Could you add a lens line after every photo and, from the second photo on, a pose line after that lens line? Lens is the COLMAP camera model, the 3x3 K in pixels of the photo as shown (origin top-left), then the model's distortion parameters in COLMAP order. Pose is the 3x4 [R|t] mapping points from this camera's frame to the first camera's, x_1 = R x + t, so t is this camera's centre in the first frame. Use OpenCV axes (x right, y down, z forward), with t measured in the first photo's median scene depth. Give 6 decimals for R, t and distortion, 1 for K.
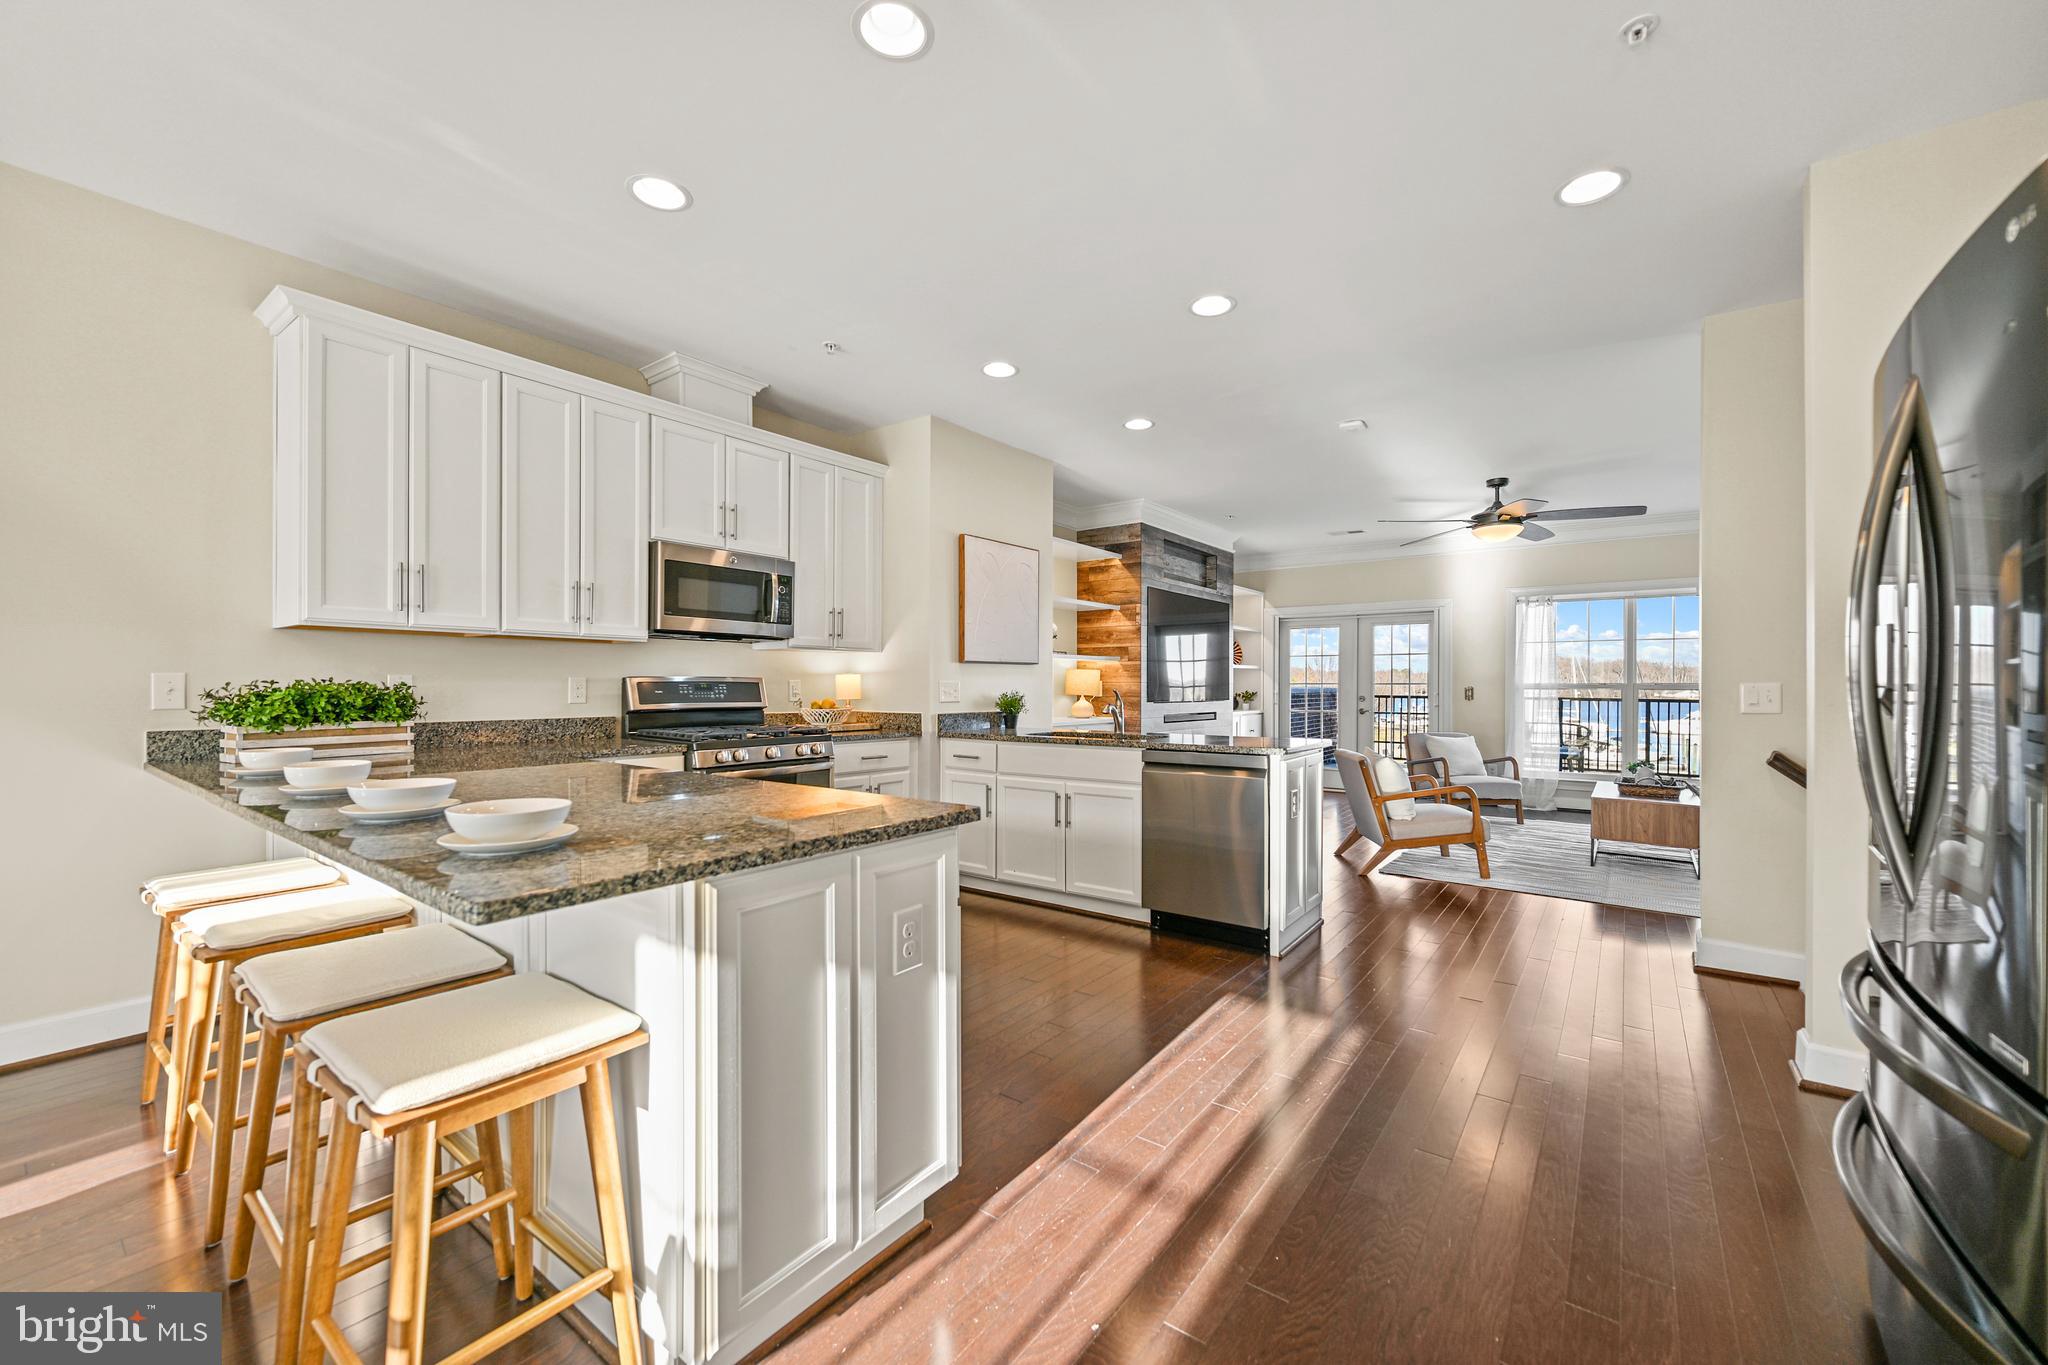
lens RADIAL K [[815.4, 0, 1036.2], [0, 815.4, 688.9], [0, 0, 1]] dist [-0.000956, 0.000721]
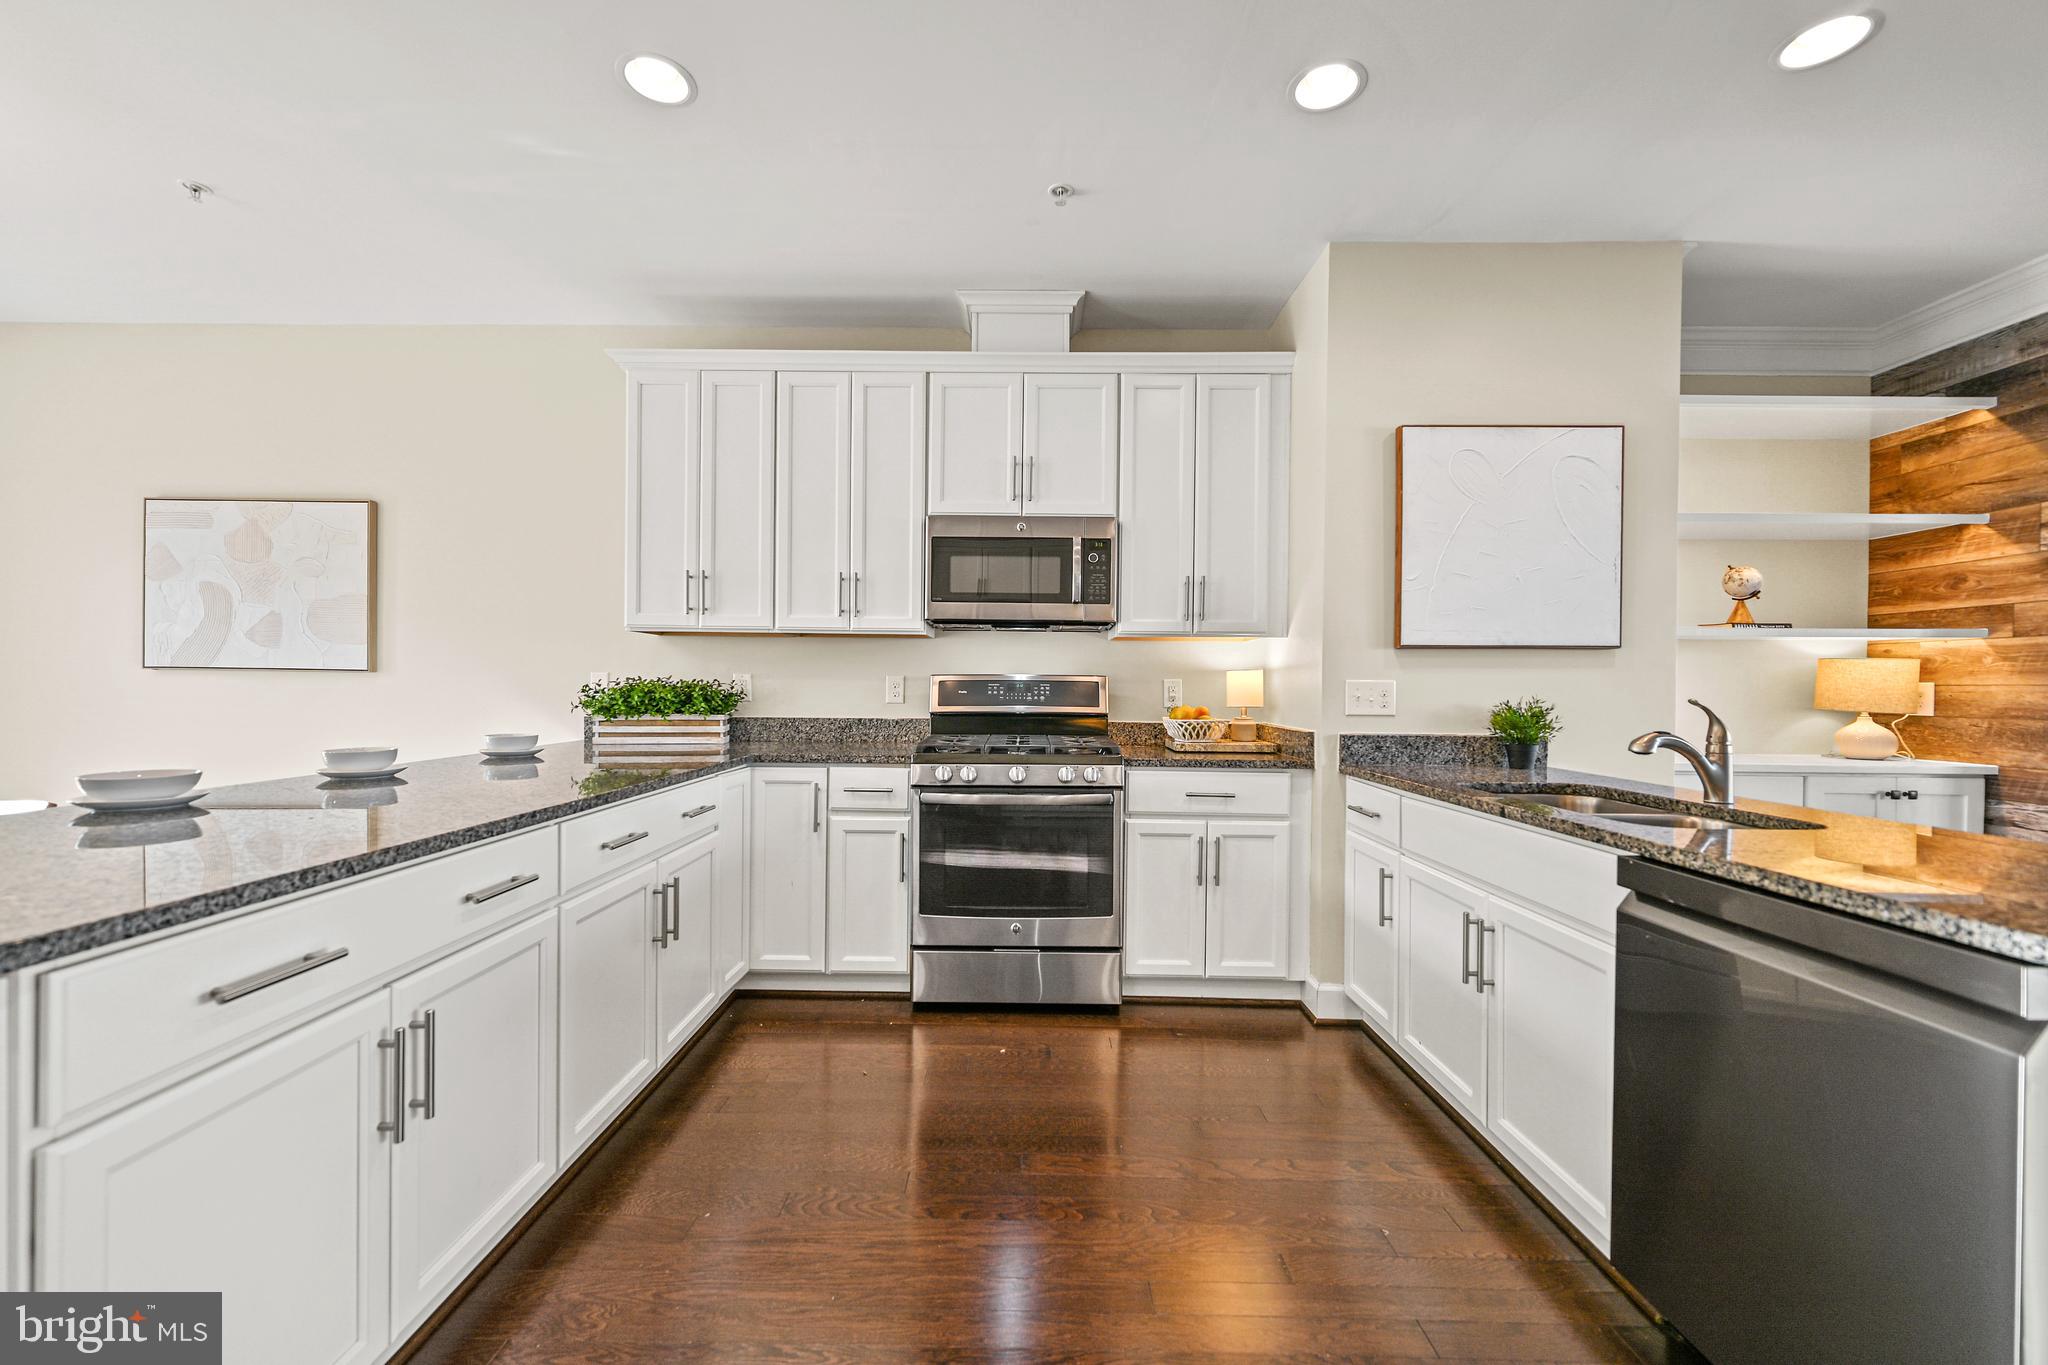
lens RADIAL K [[815.4, 0, 1010.3], [0, 815.4, 698.6], [0, 0, 1]] dist [-0.000956, 0.000721]
pose [[0.580111, 0.019916, -0.814294, 0.259627], [-0.011097, 0.999802, 0.016547, -0.004059], [0.814462, -0.000563, 0.580217, 0.507585]]
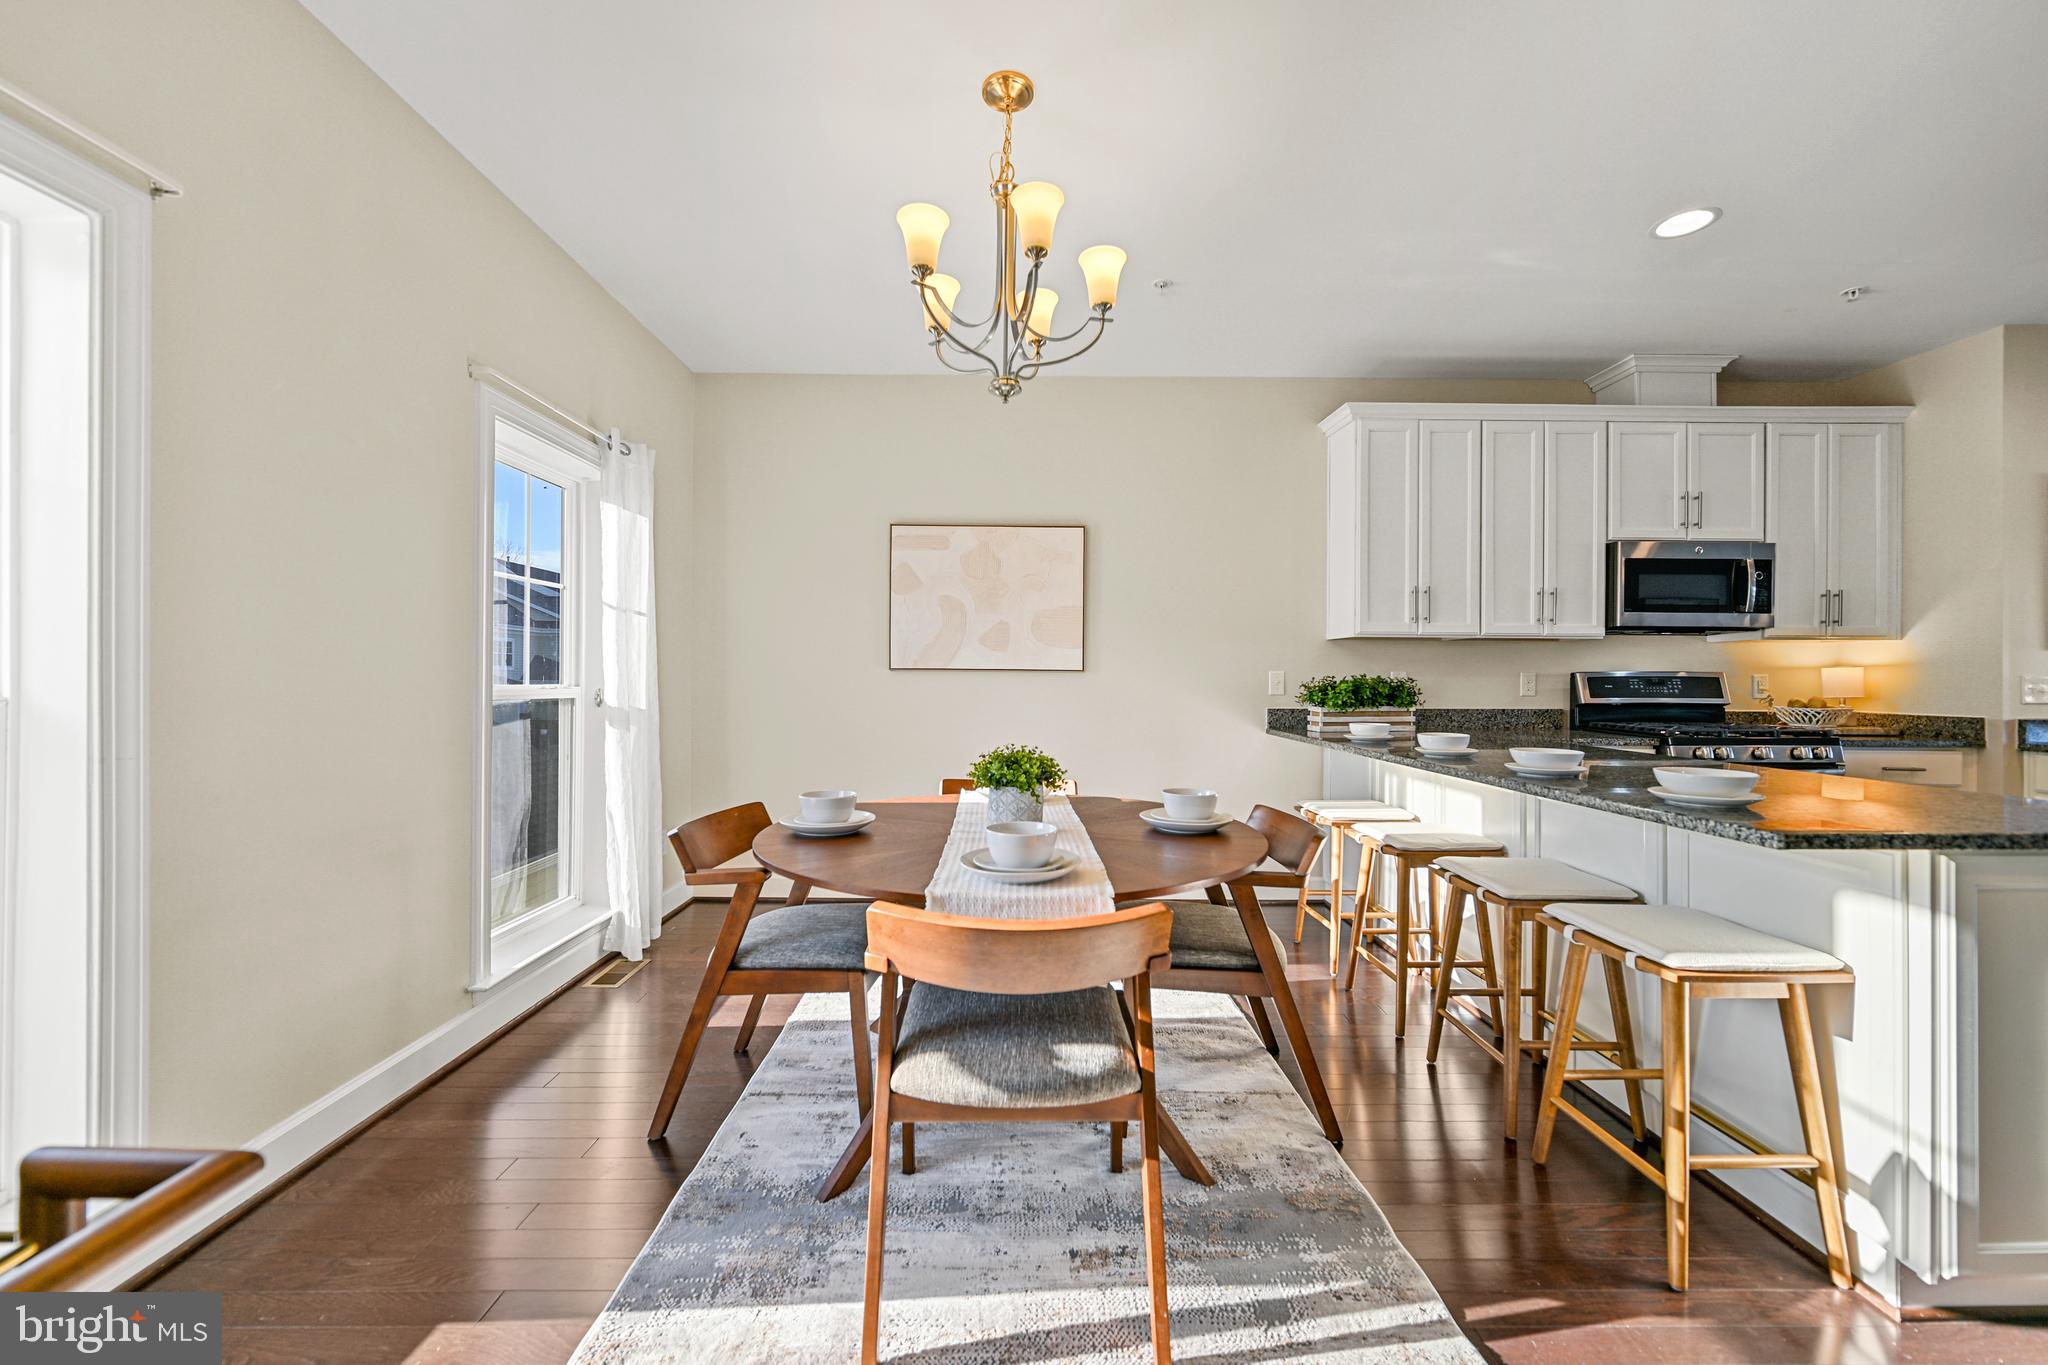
lens RADIAL K [[815.4, 0, 1013.5], [0, 815.4, 678.0], [0, 0, 1]] dist [-0.000956, 0.000721]
pose [[0.596497, 0.001371, -0.802614, -0.078152], [-0.006316, 0.999976, -0.002987, 0.000755], [0.802590, 0.006851, 0.596491, -0.213706]]
